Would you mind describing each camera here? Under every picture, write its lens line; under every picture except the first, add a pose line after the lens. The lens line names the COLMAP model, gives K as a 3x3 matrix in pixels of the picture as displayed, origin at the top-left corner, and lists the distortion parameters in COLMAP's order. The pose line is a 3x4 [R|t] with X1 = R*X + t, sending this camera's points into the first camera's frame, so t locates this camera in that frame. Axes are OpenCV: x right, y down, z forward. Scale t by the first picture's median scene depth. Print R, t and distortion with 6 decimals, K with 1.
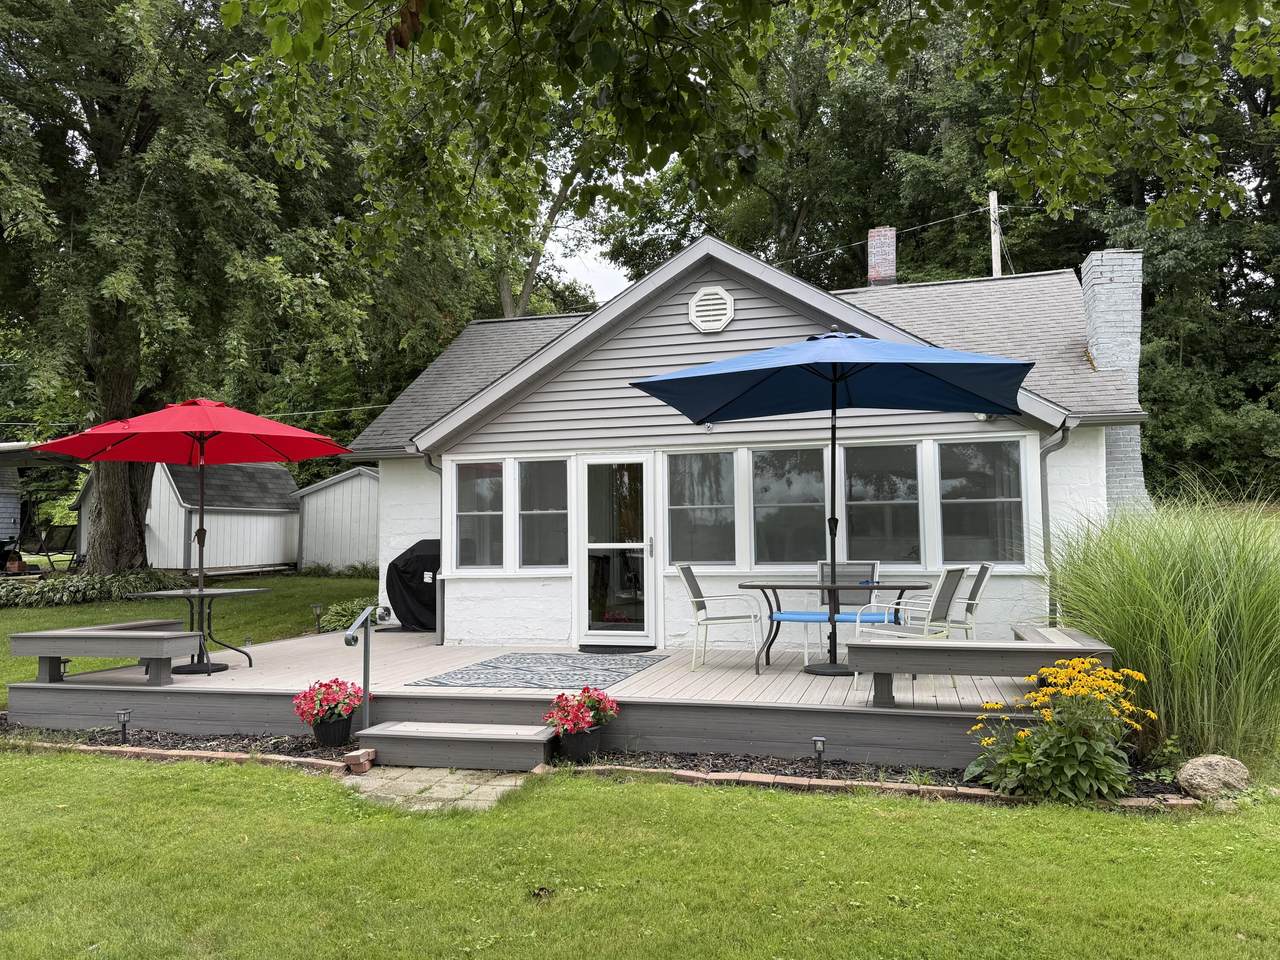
lens RADIAL K [[976.5, 0, 640.0], [0, 976.5, 480.0], [0, 0, 1]] dist [0.097307, -0.139432]
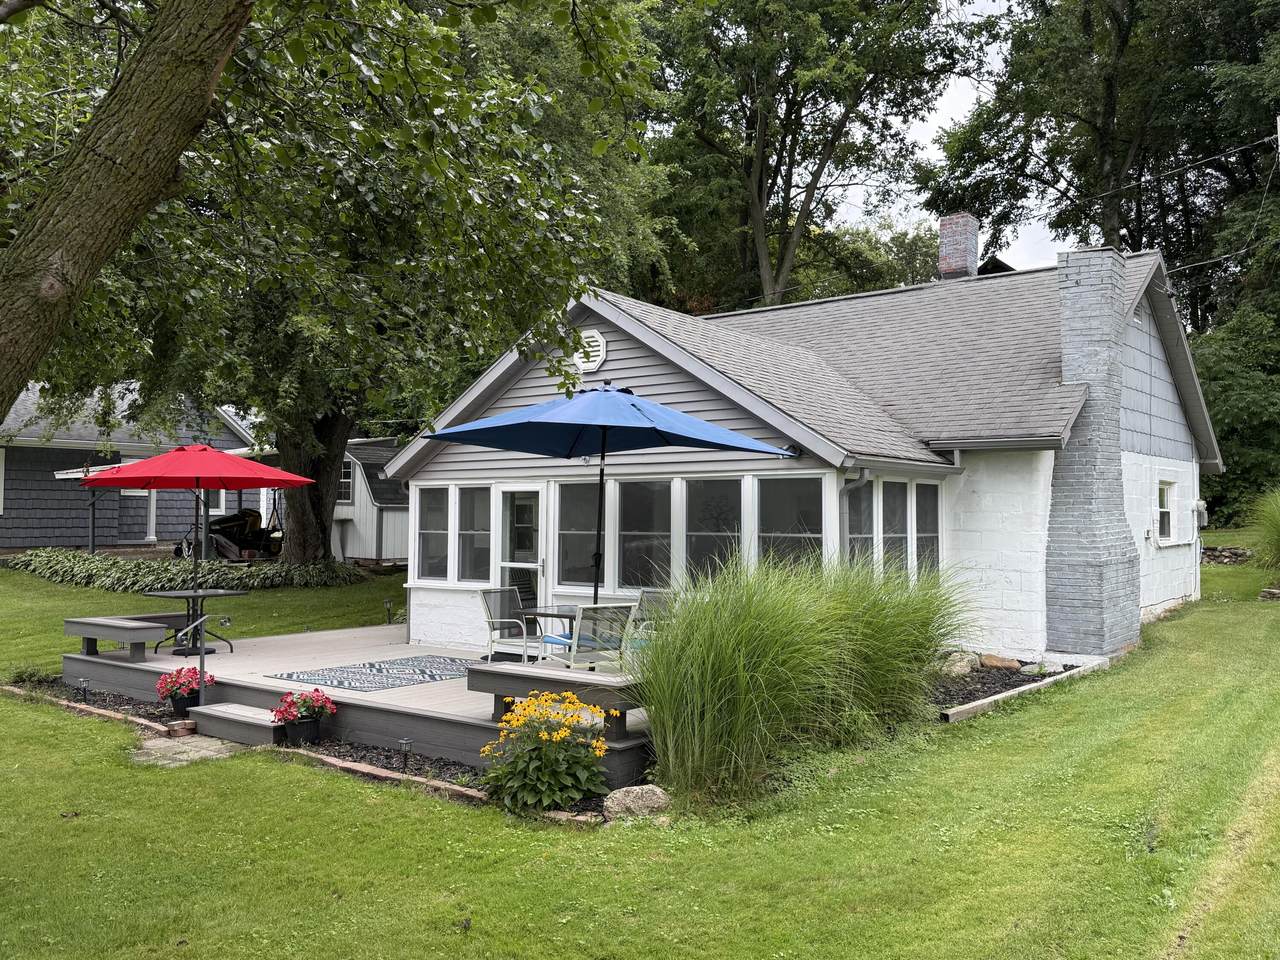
lens RADIAL K [[1092.4, 0, 640.0], [0, 1092.4, 480.0], [0, 0, 1]] dist [0.174216, -0.399319]
pose [[0.921878, 0.003556, -0.387464, 0.577663], [0.007493, 0.999607, 0.027000, -0.061892], [0.387407, -0.027794, 0.921490, -0.098706]]
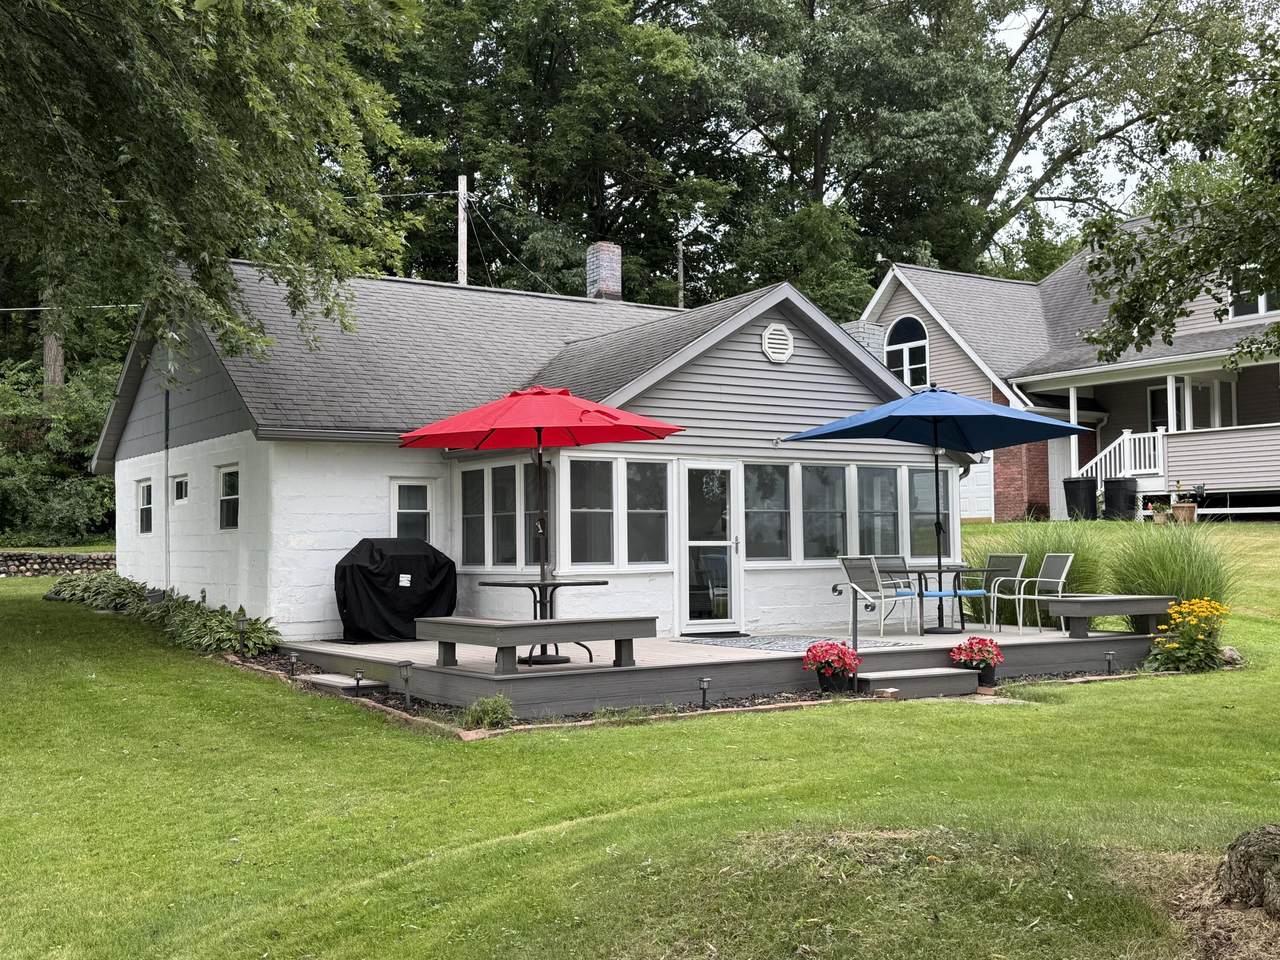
lens RADIAL K [[1395.3, 0, 640.0], [0, 1395.3, 480.0], [0, 0, 1]] dist [0.016583, 0.004536]
pose [[0.664658, 0.046513, 0.745698, -1.238535], [-0.044967, 0.998741, -0.022216, 0.033290], [-0.745793, -0.018766, 0.665913, 0.005725]]
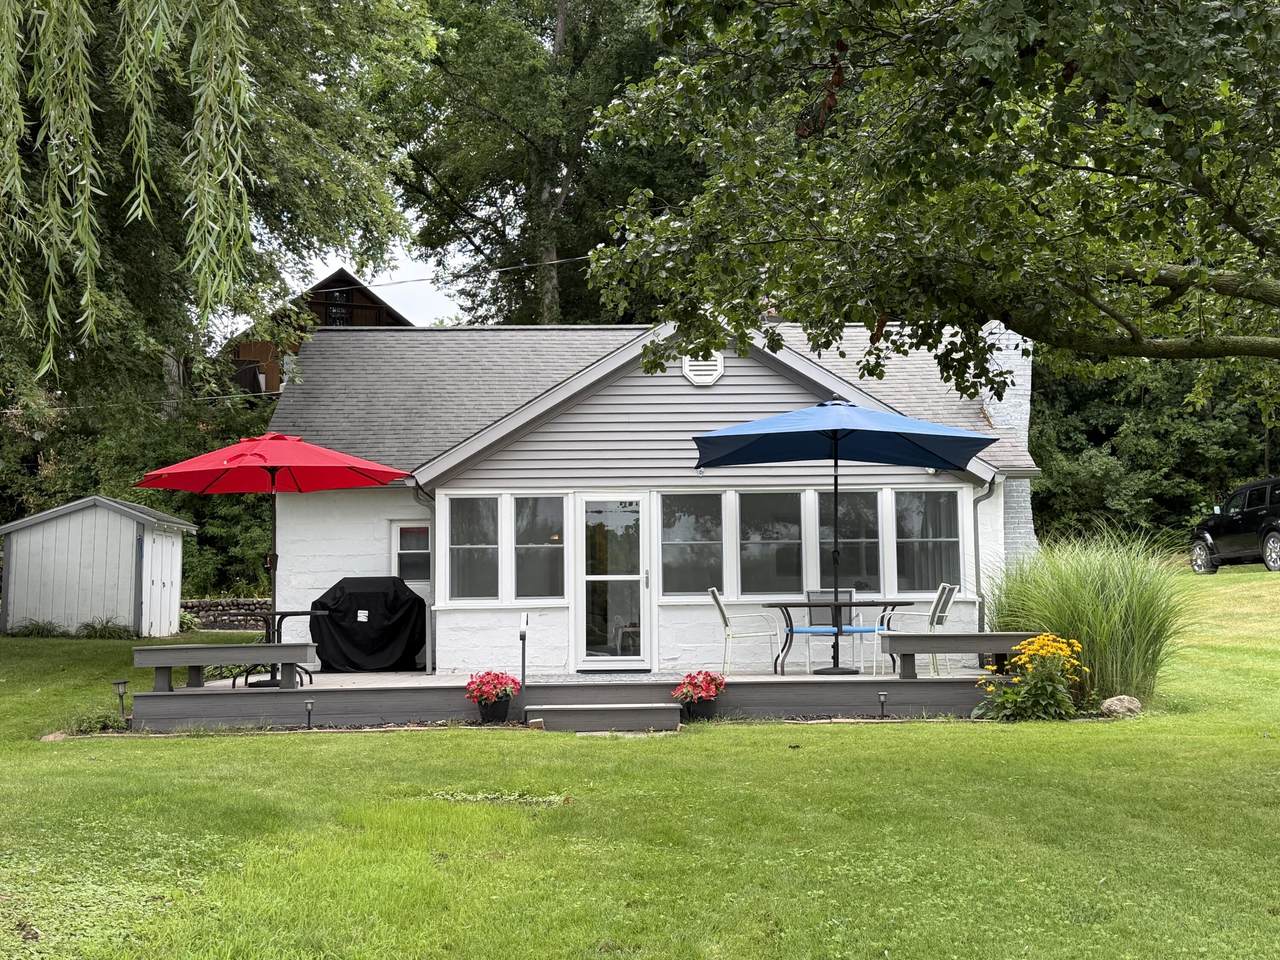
lens RADIAL K [[1587.5, 0, 640.0], [0, 1587.5, 480.0], [0, 0, 1]] dist [-0.000728, 0.753856]
pose [[0.957719, 0.027724, 0.286365, -0.491607], [-0.019050, 0.999273, -0.033032, 0.016332], [-0.287073, 0.026180, 0.957551, -0.677066]]
